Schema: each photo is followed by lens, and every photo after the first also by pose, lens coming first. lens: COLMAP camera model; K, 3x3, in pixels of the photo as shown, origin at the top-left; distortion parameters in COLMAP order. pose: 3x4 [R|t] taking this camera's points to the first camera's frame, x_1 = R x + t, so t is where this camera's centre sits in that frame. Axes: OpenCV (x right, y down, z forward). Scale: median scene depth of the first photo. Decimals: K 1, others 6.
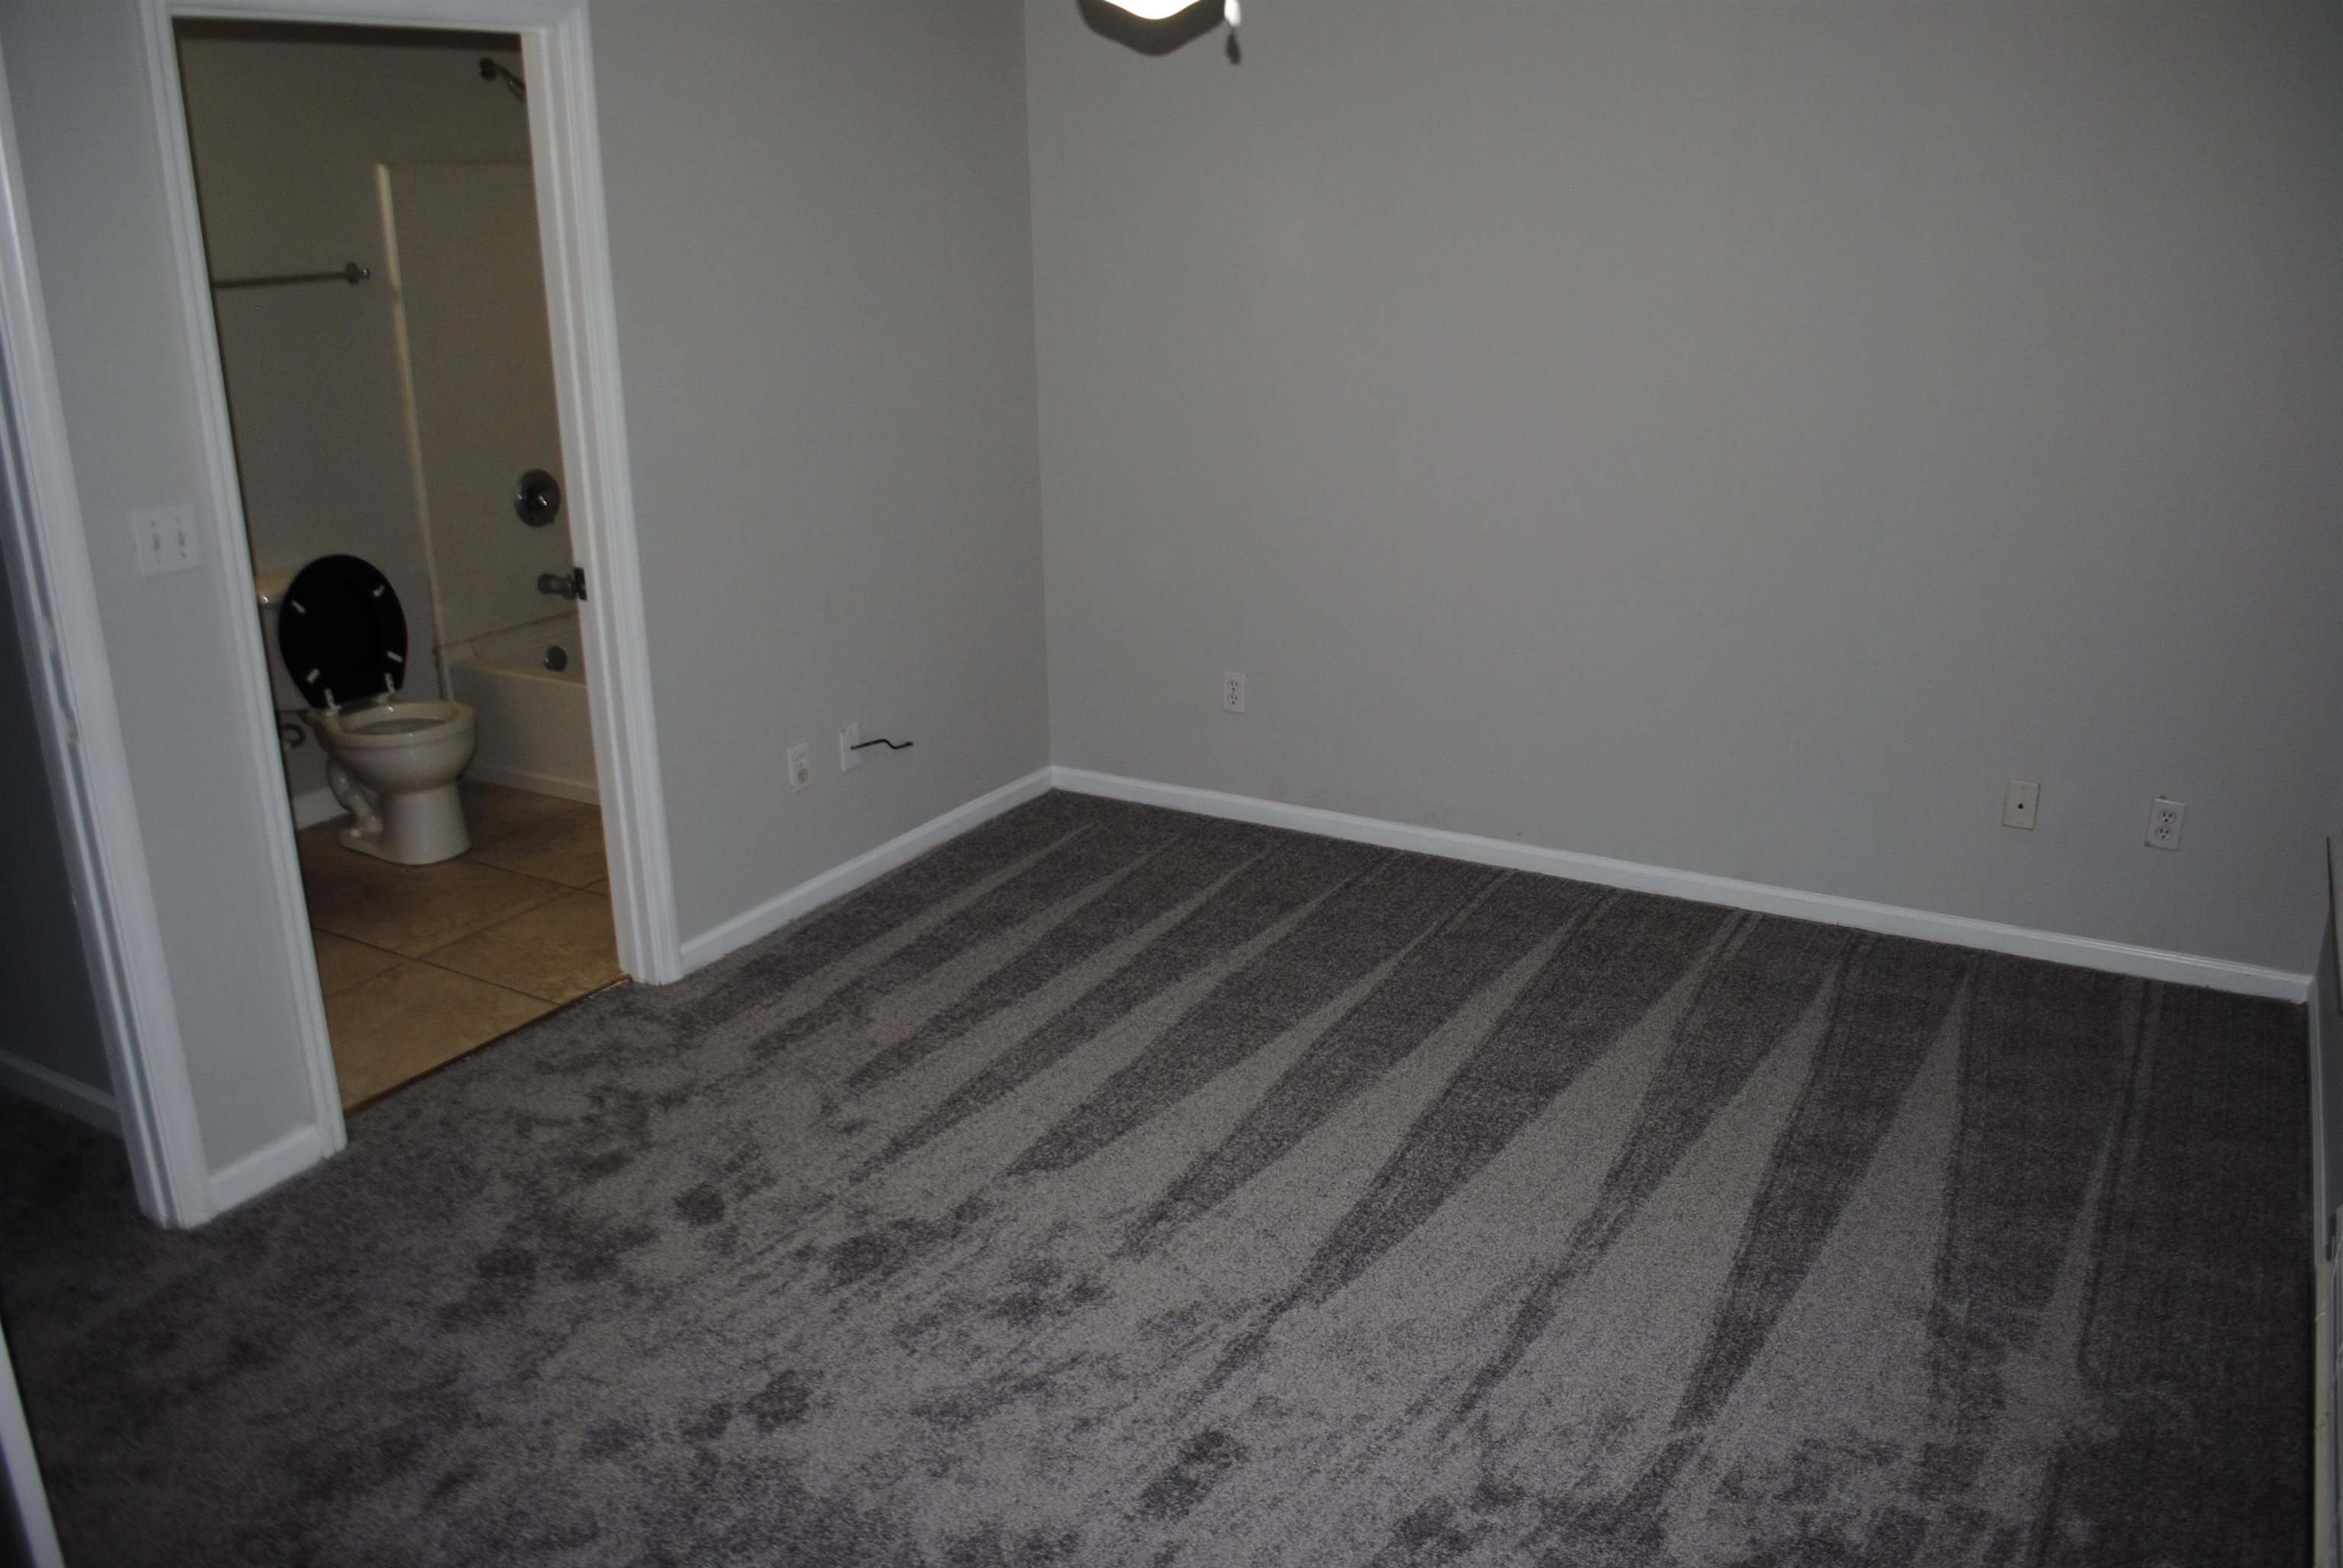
lens RADIAL K [[1872.5, 0, 1227.4], [0, 1872.5, 739.9], [0, 0, 1]] dist [-0.086070, 0.017041]
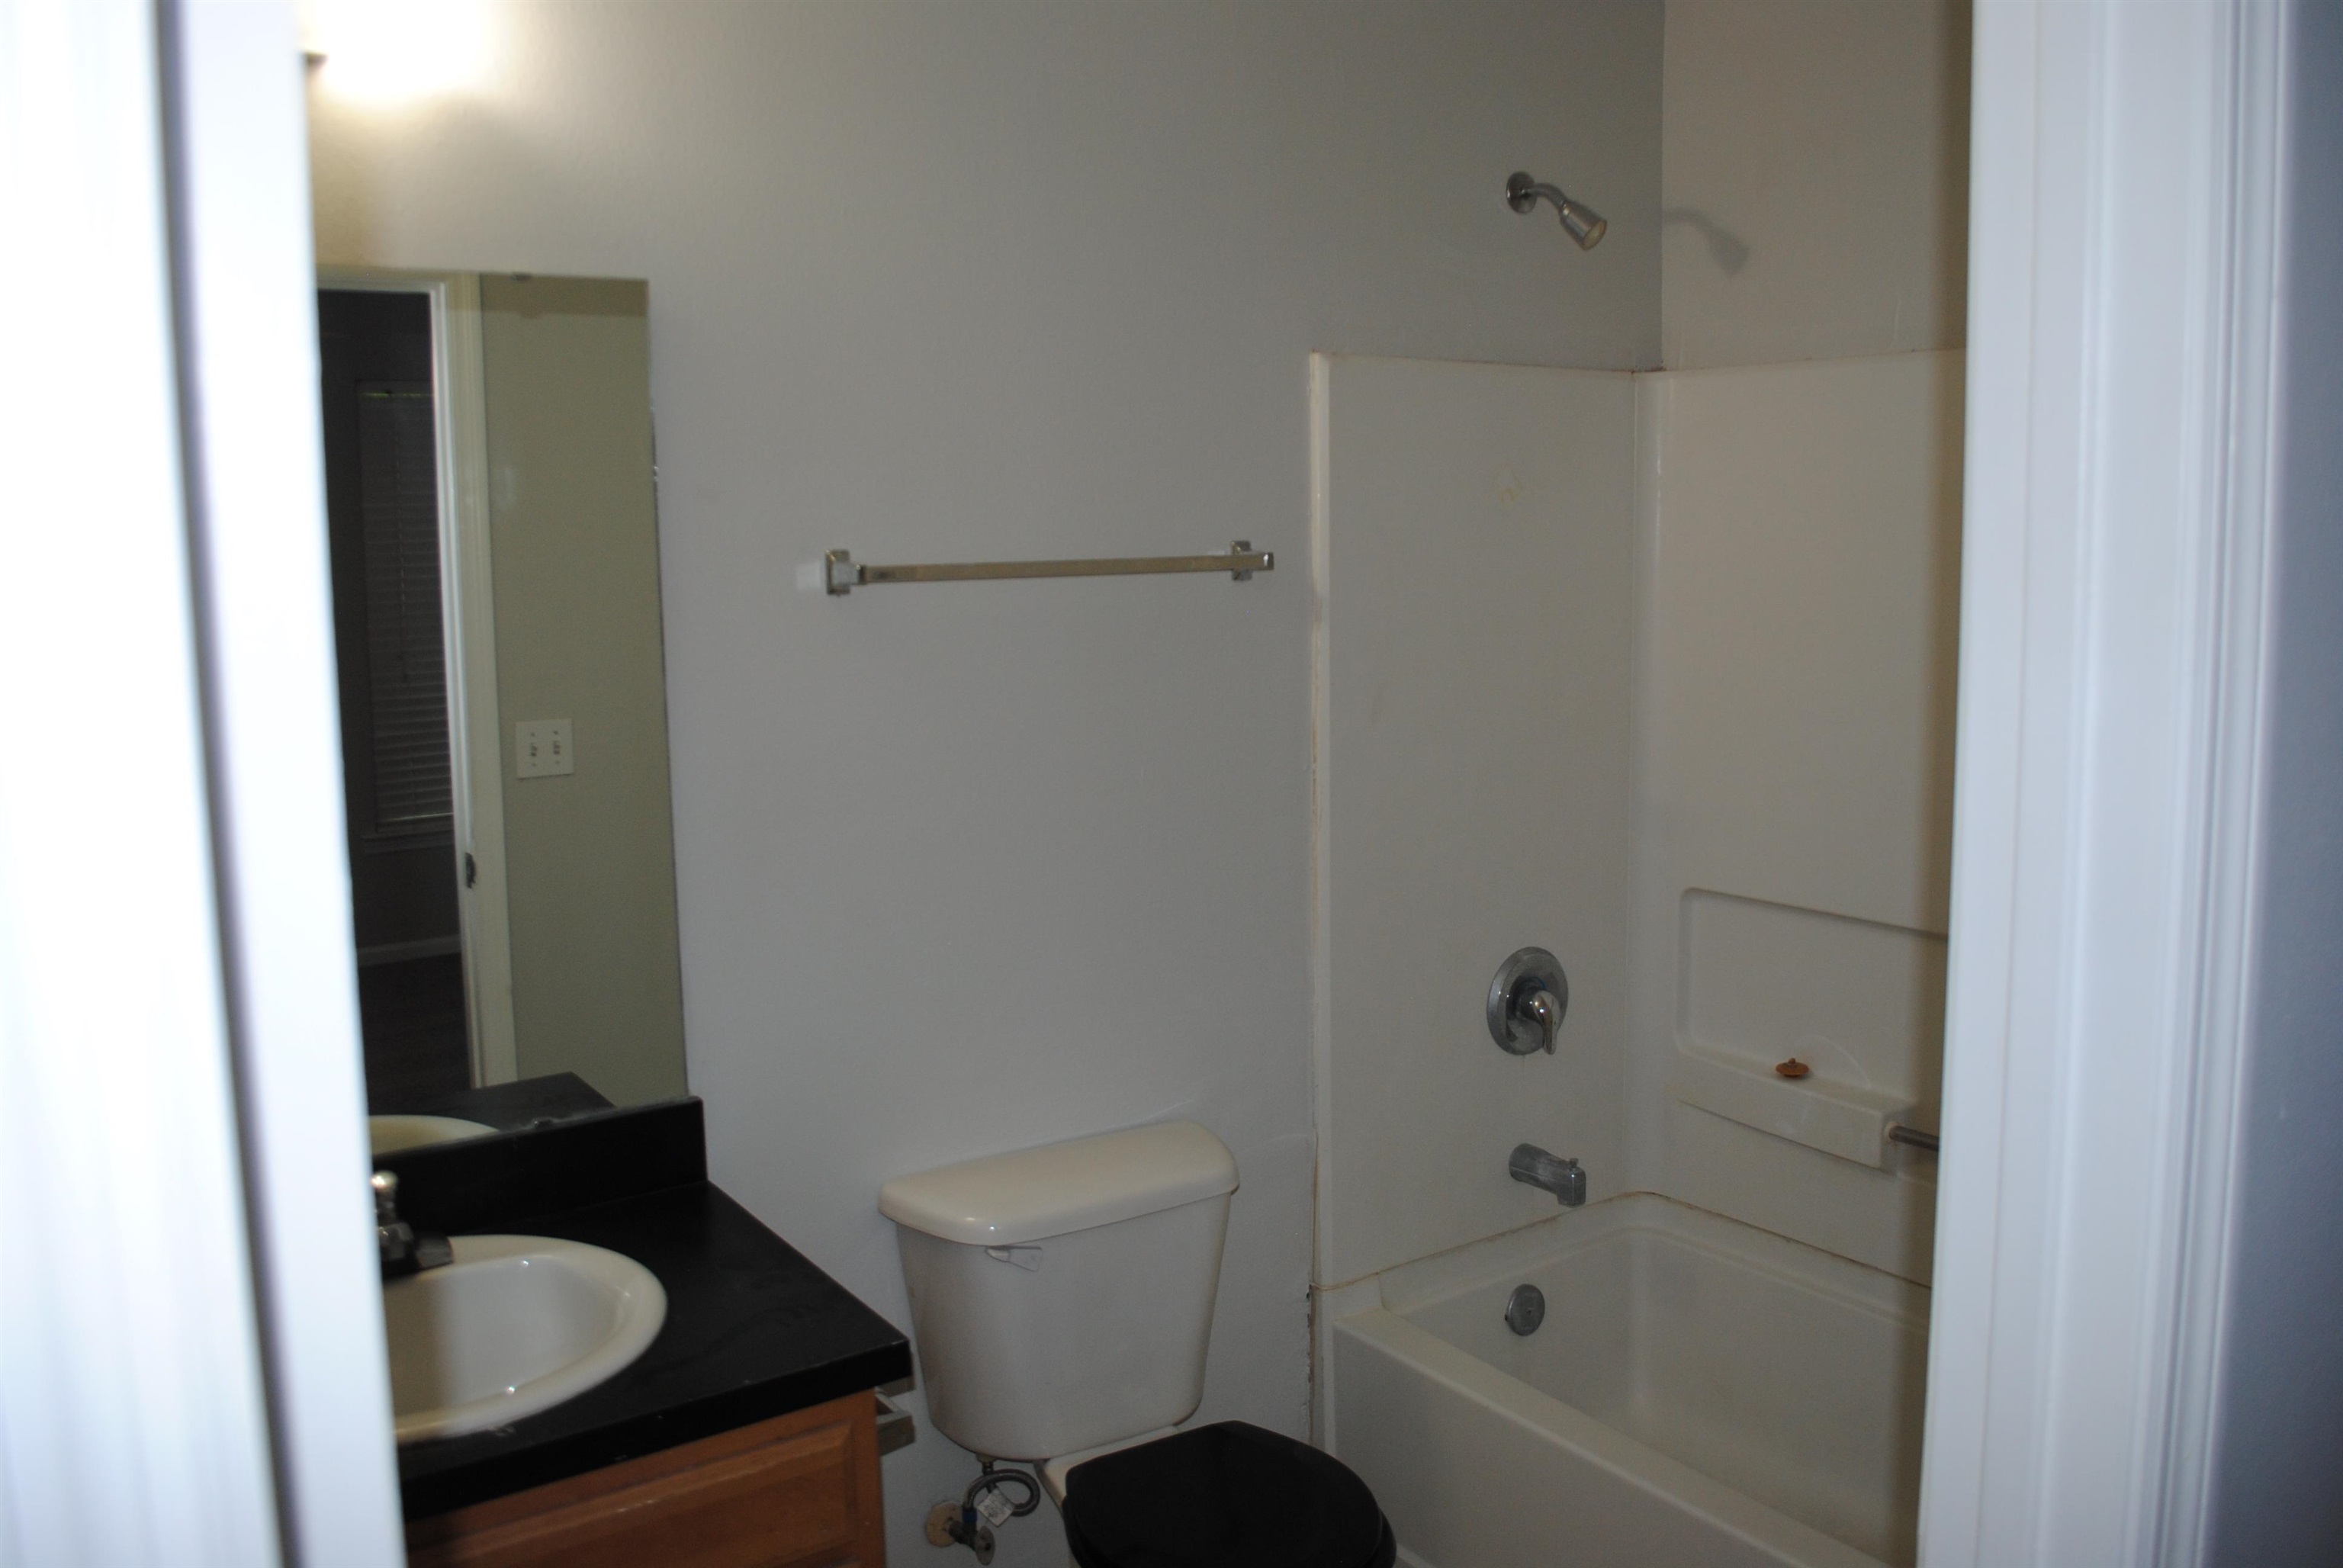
lens RADIAL K [[1872.5, 0, 1154.3], [0, 1872.5, 778.9], [0, 0, 1]] dist [-0.086070, 0.017041]
pose [[0.879933, 0.058076, -0.471536, -0.300886], [-0.132610, 0.983078, -0.126383, -0.151414], [0.456216, 0.173738, 0.872744, 0.652457]]
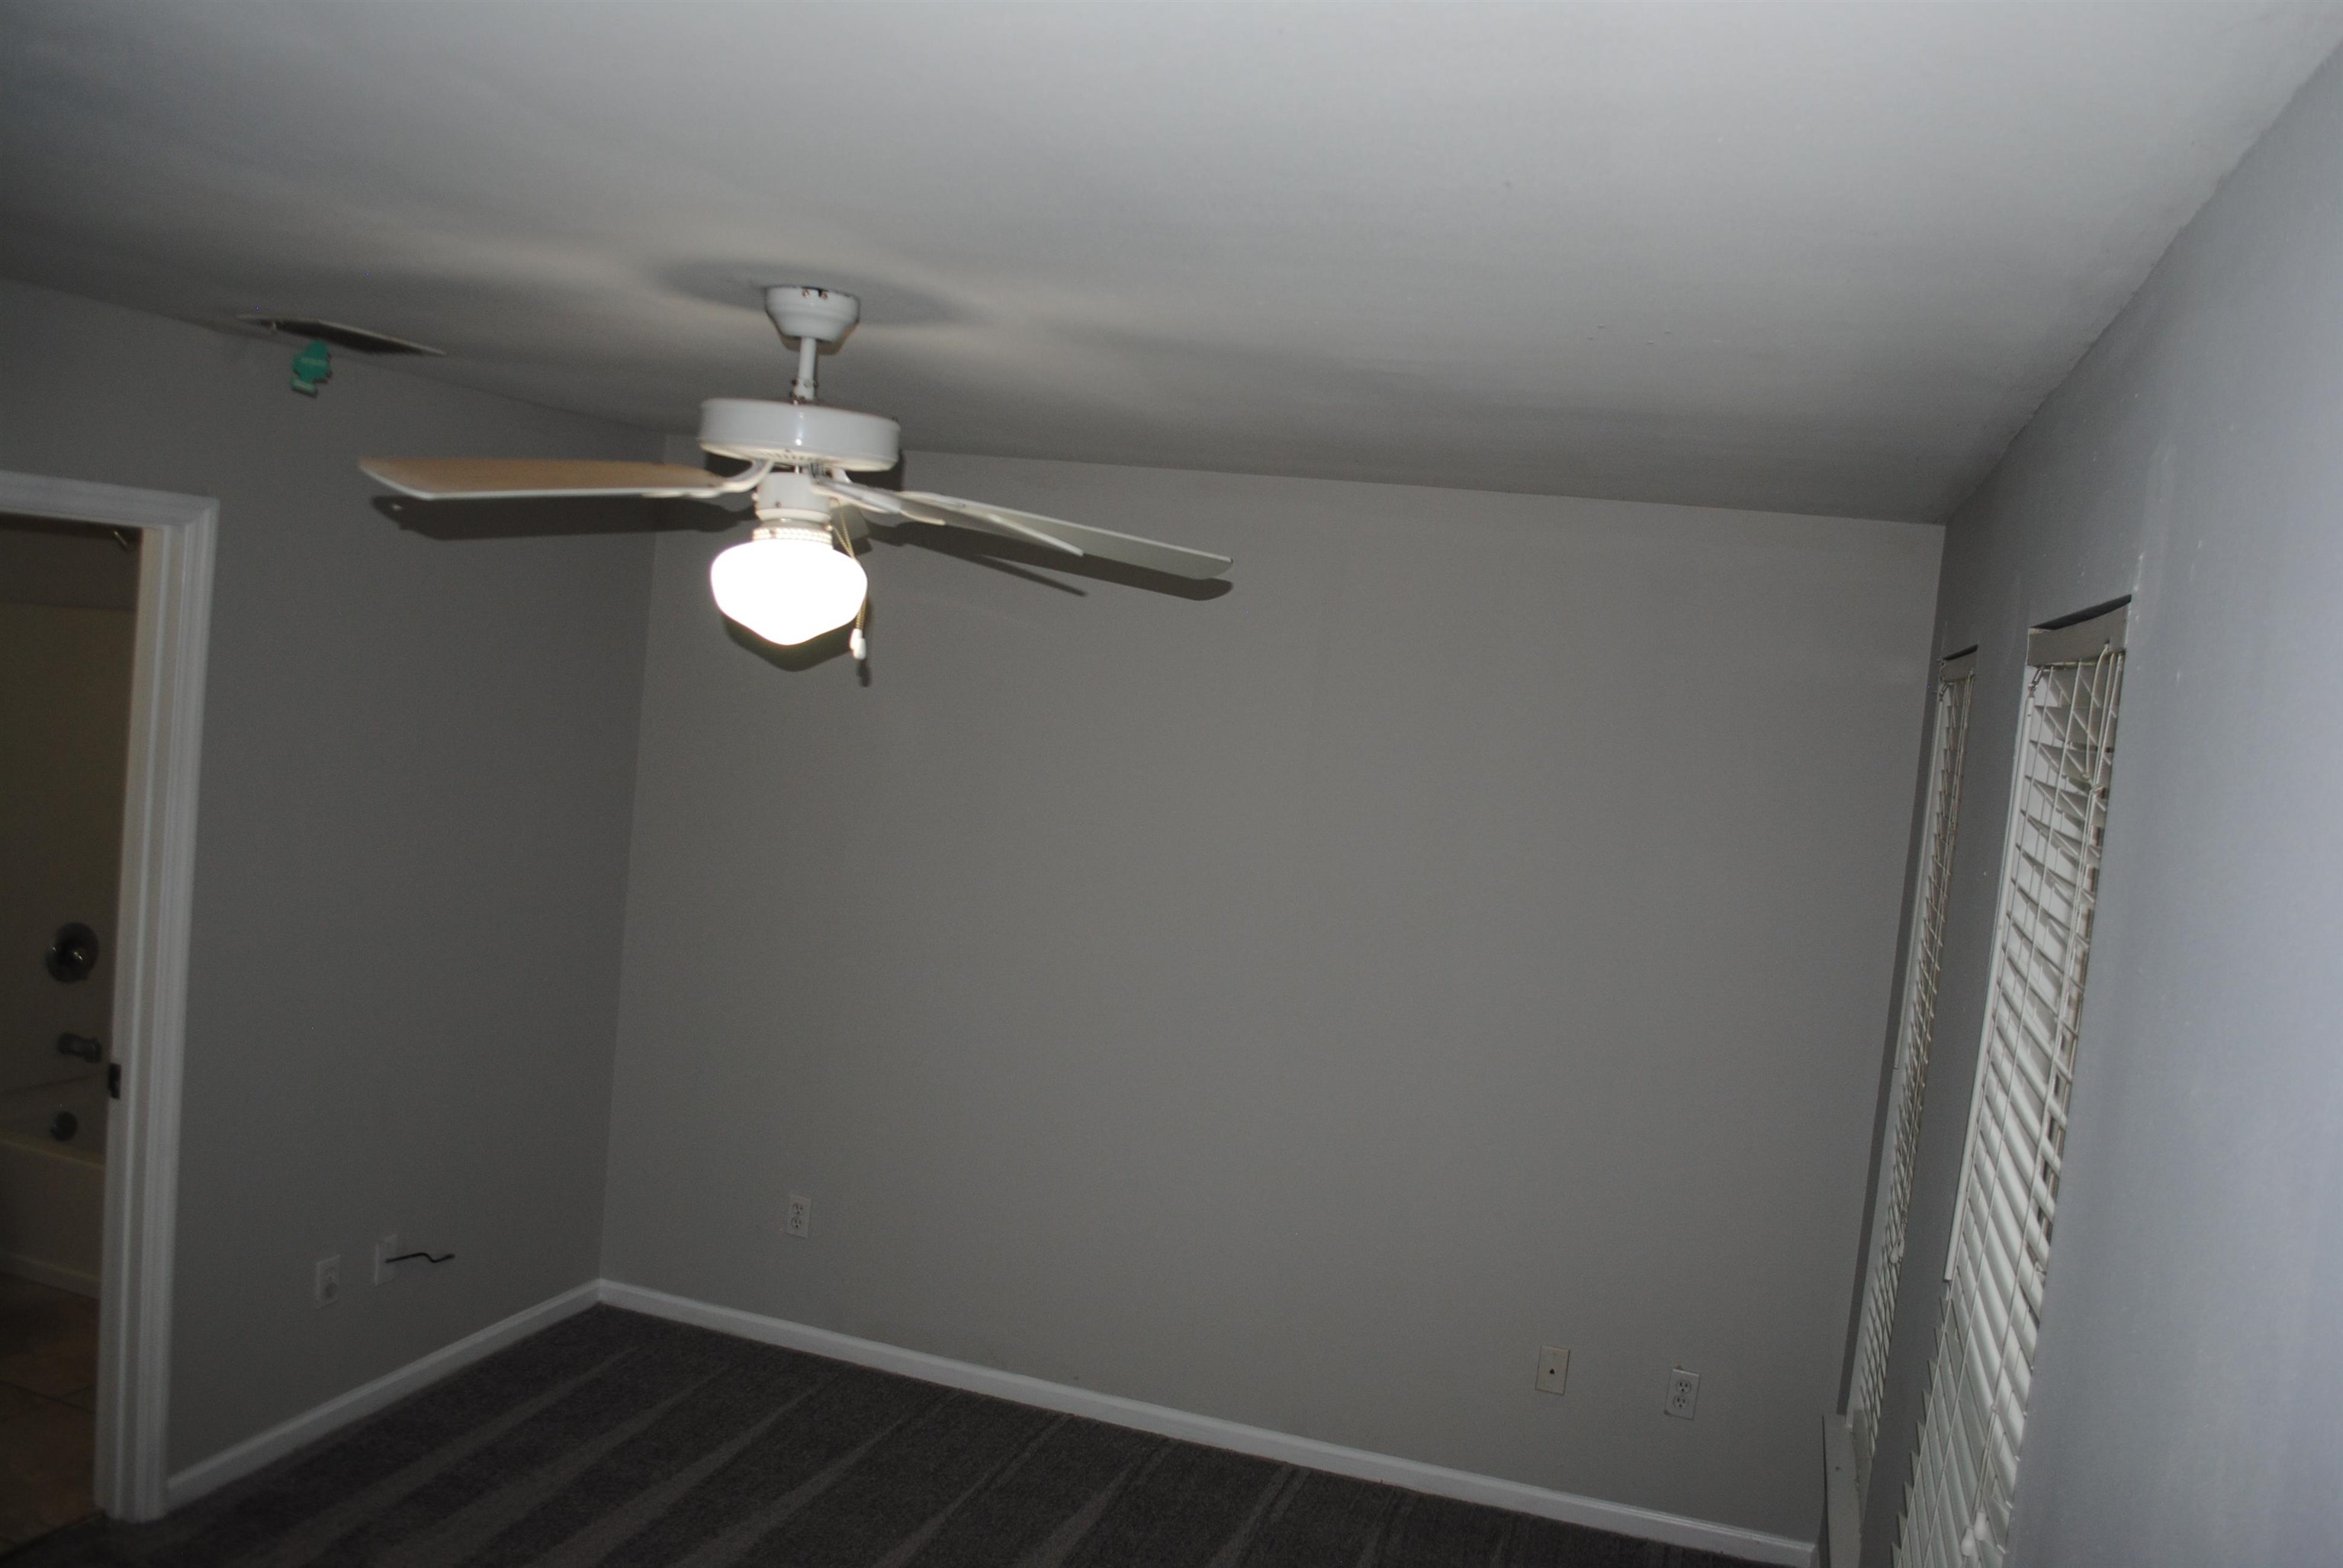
lens RADIAL K [[1872.5, 0, 1221.3], [0, 1872.5, 735.4], [0, 0, 1]] dist [-0.086070, 0.017041]
pose [[0.973748, 0.094251, 0.207197, -0.006617], [-0.041436, 0.968436, -0.245794, -0.047664], [-0.223824, 0.230756, 0.946918, -0.040927]]
